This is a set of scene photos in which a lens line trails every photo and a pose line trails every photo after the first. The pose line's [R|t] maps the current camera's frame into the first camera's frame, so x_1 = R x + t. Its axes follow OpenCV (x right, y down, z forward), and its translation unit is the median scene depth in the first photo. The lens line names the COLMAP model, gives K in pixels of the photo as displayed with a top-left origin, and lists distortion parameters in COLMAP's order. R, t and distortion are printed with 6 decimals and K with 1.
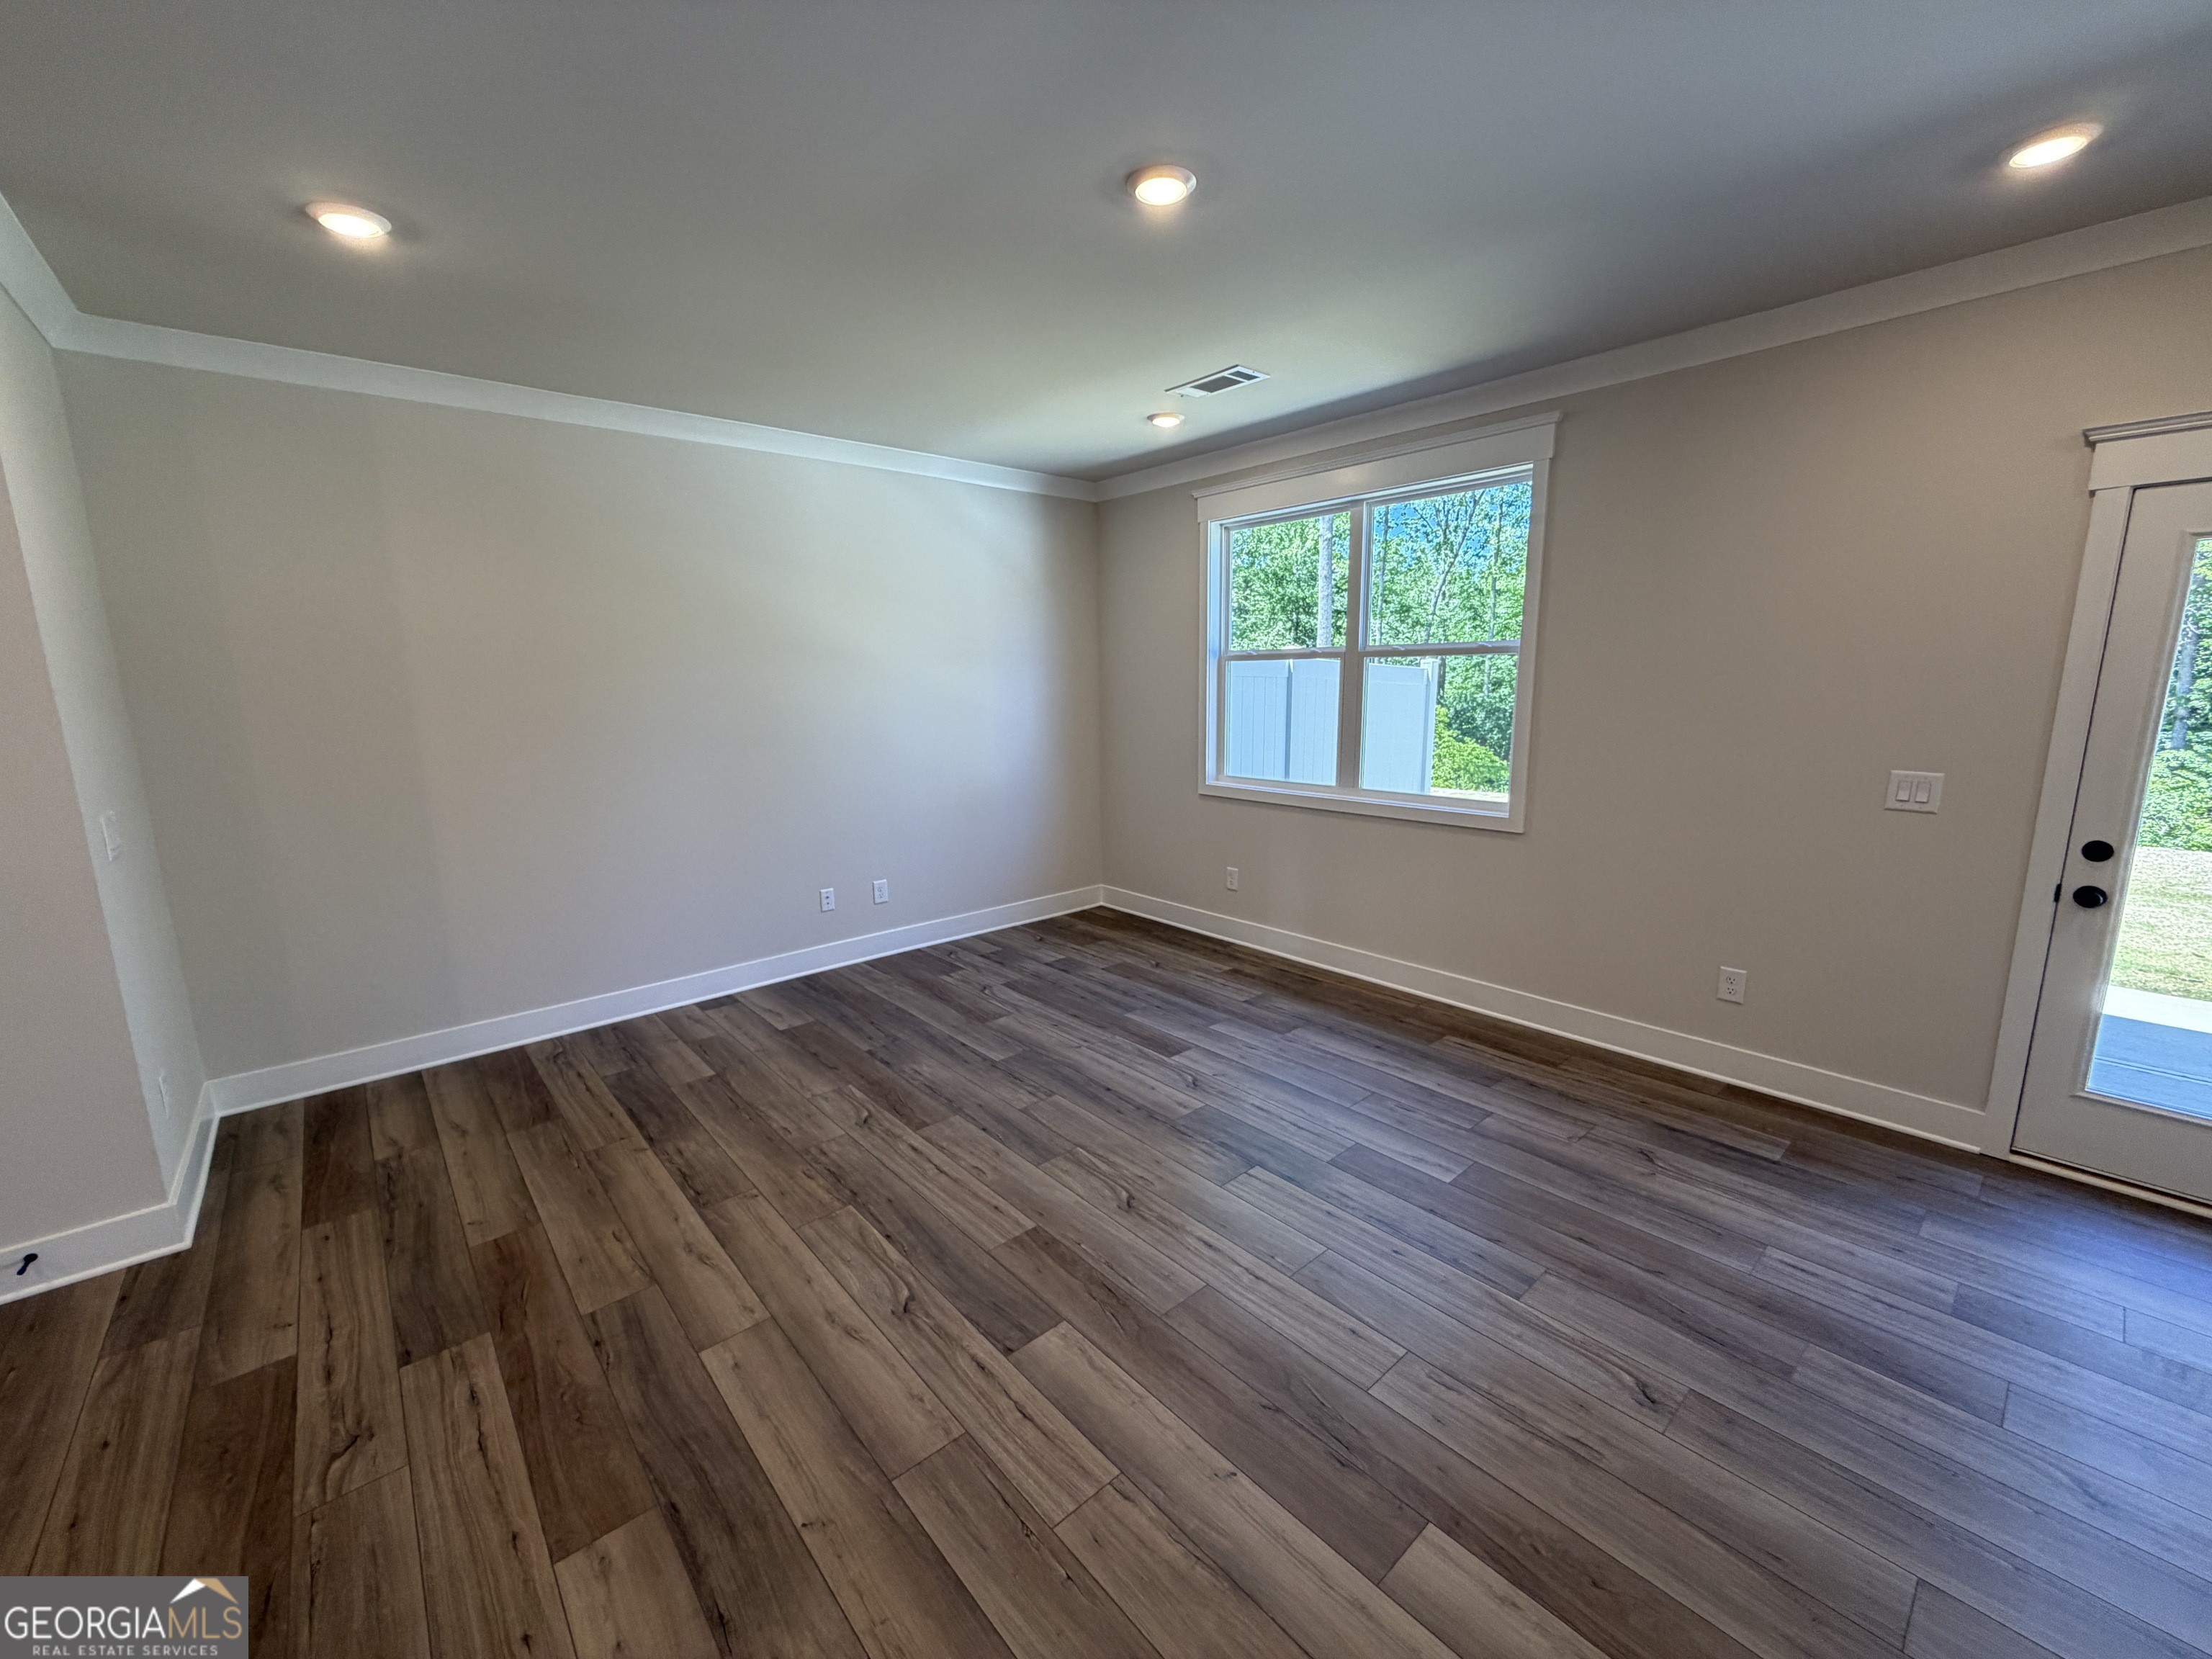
lens RADIAL K [[881.3, 0, 1096.7], [0, 881.3, 829.9], [0, 0, 1]] dist [0.000856, -0.000746]
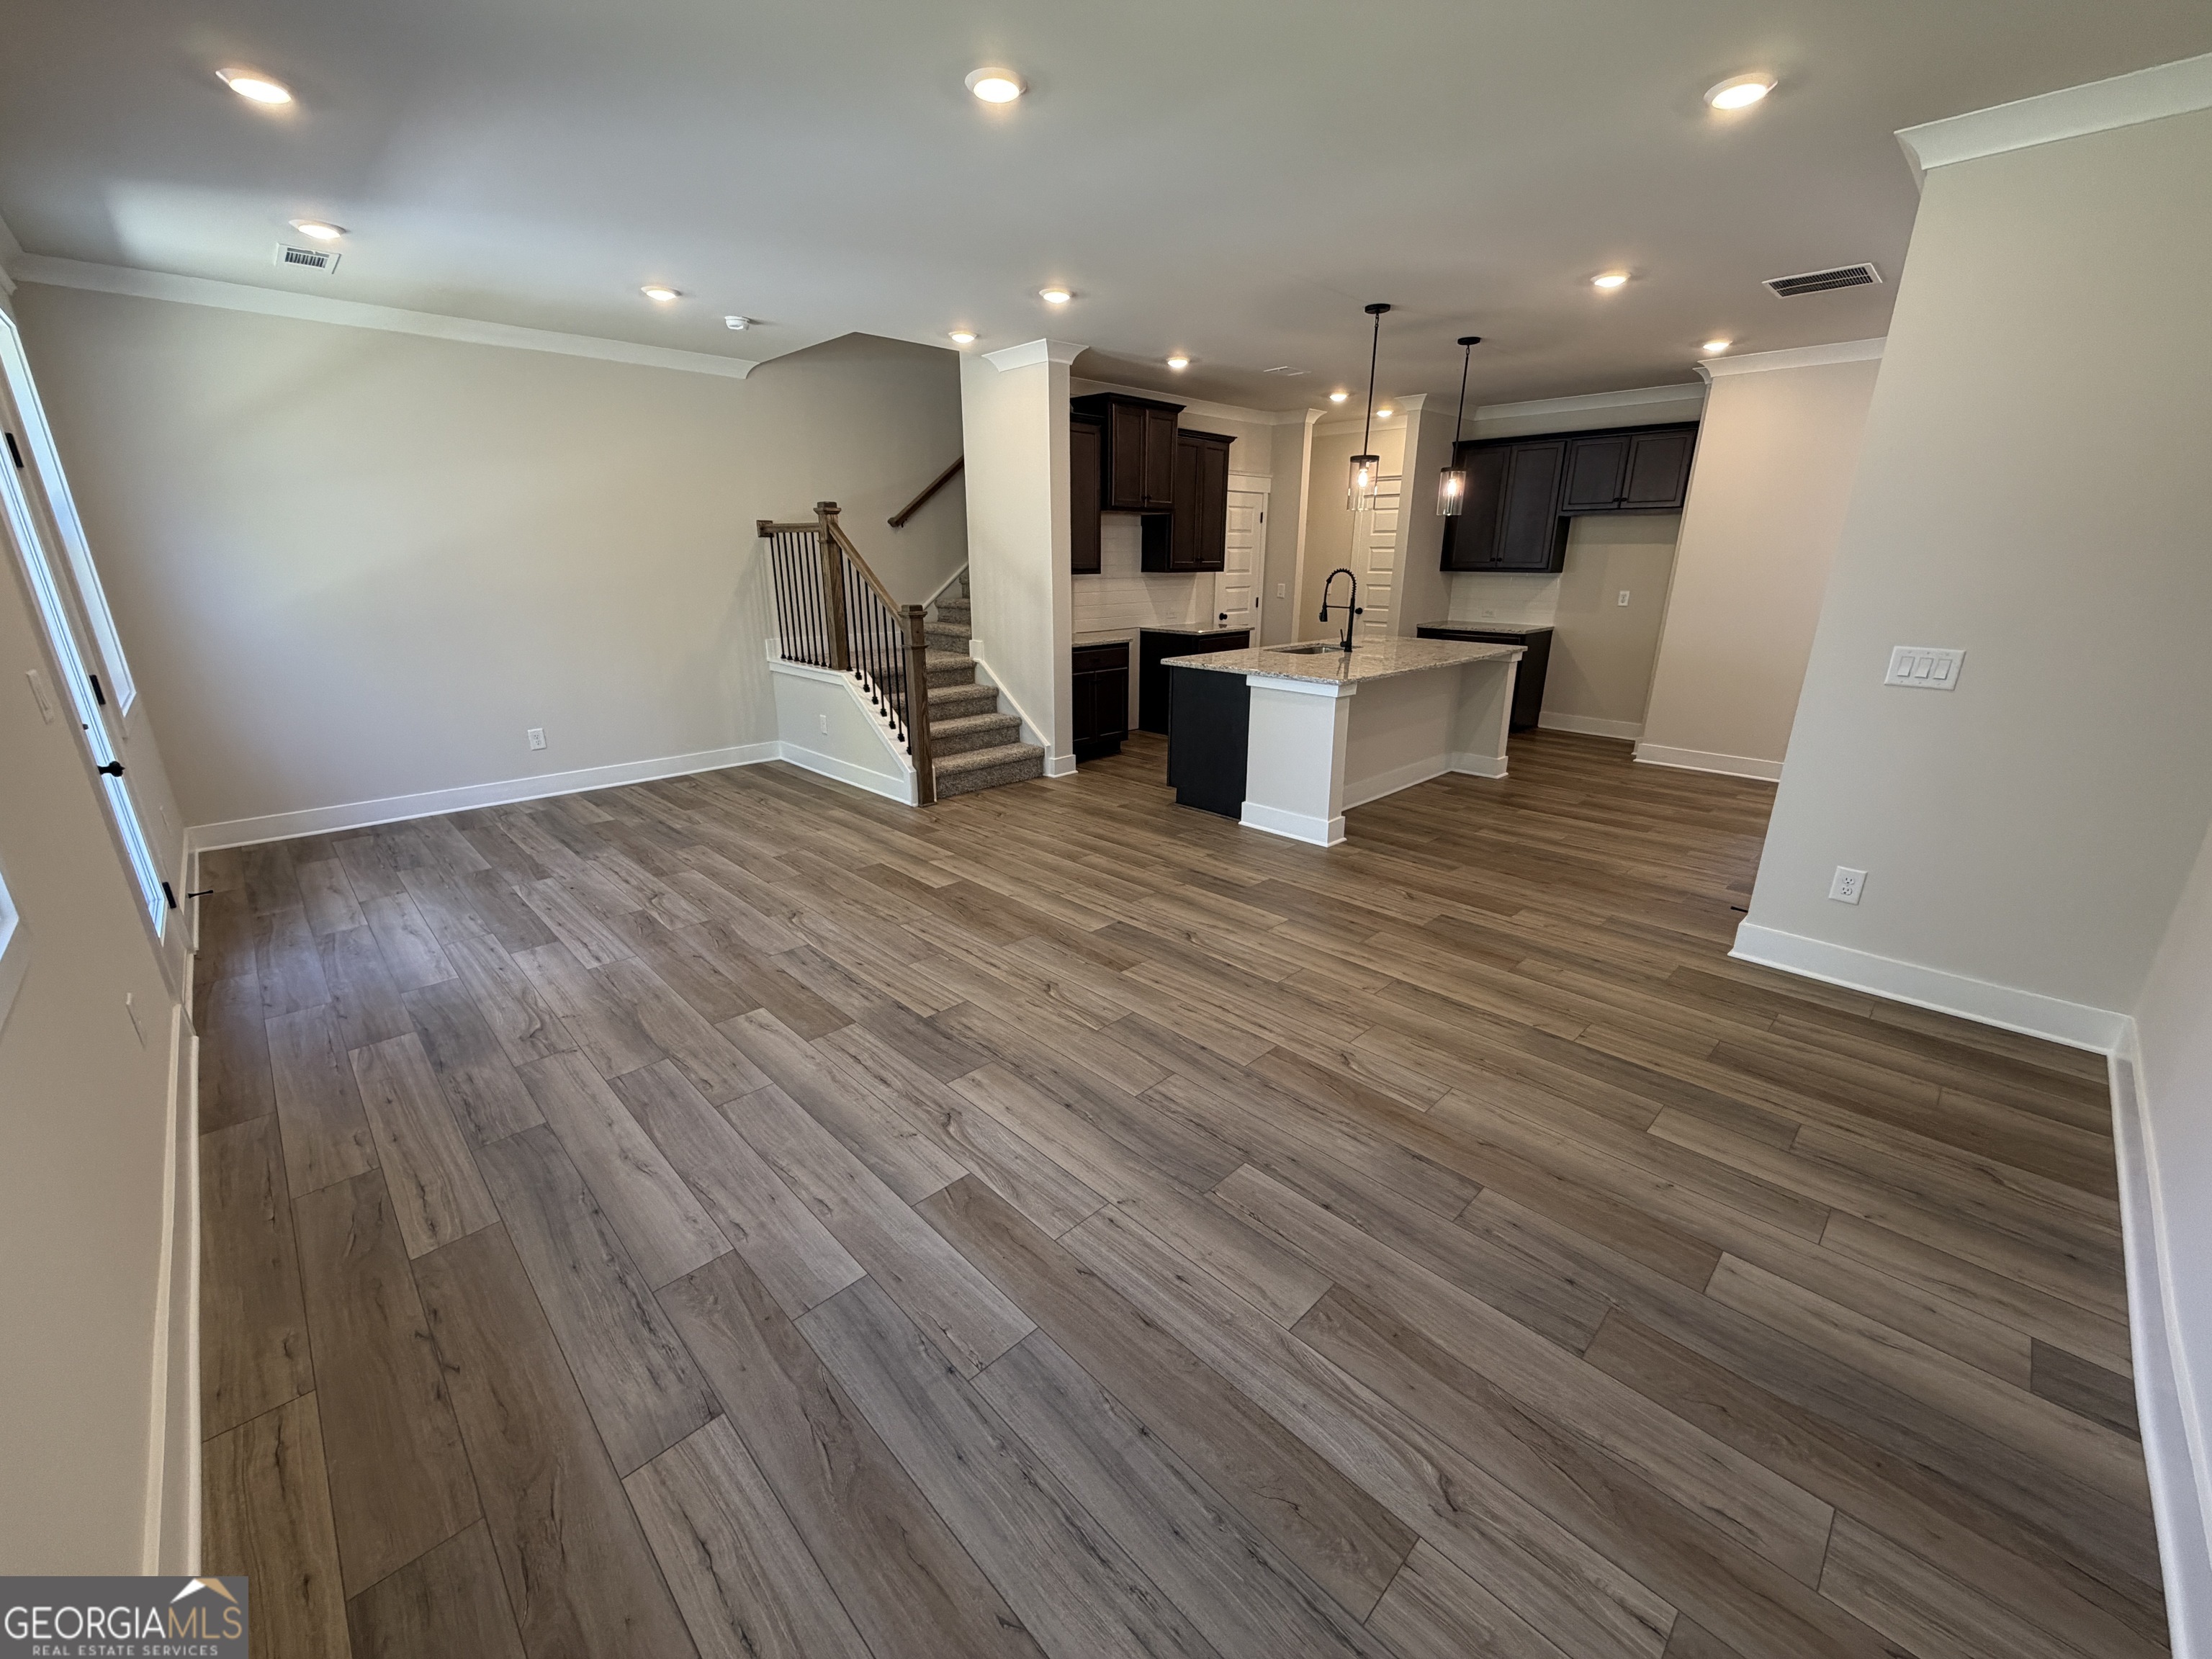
lens RADIAL K [[881.3, 0, 1099.6], [0, 881.3, 838.8], [0, 0, 1]] dist [0.000856, -0.000746]
pose [[-0.998255, 0.030669, -0.050458, 0.020361], [0.003198, 0.881367, 0.472422, -0.299654], [0.058961, 0.471436, -0.879927, 1.803092]]
